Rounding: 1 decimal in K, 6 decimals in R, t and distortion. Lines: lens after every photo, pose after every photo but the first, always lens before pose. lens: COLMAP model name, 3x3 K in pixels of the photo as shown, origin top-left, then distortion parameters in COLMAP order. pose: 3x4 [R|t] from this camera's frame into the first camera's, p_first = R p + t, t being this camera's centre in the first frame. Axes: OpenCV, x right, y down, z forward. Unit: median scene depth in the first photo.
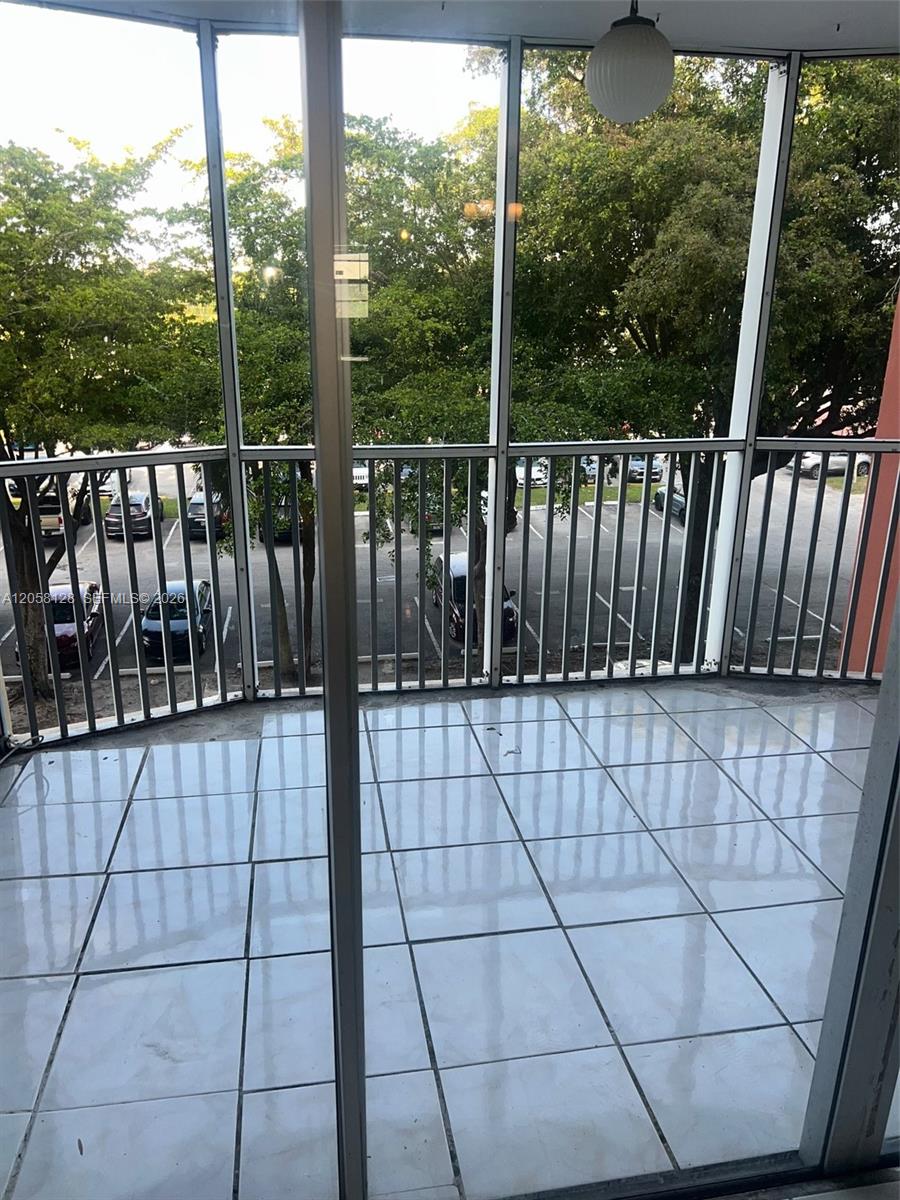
lens RADIAL K [[914.0, 0, 447.4], [0, 914.0, 591.0], [0, 0, 1]] dist [0.041163, -0.030076]
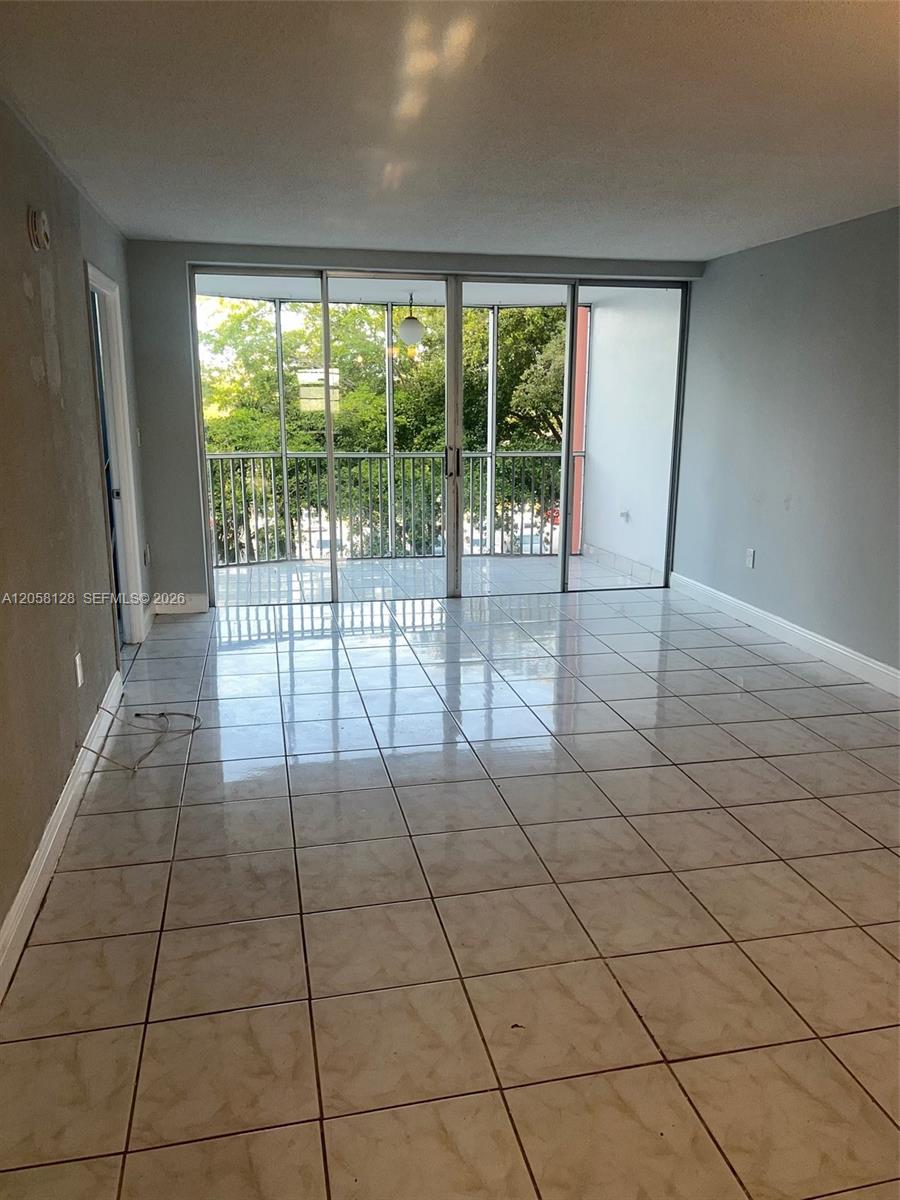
lens RADIAL K [[914.0, 0, 452.1], [0, 914.0, 599.3], [0, 0, 1]] dist [0.041163, -0.030076]
pose [[0.999201, -0.010766, 0.038482, 0.029722], [0.014524, 0.995007, -0.098743, 0.144401], [-0.037226, 0.099223, 0.994369, -0.416977]]
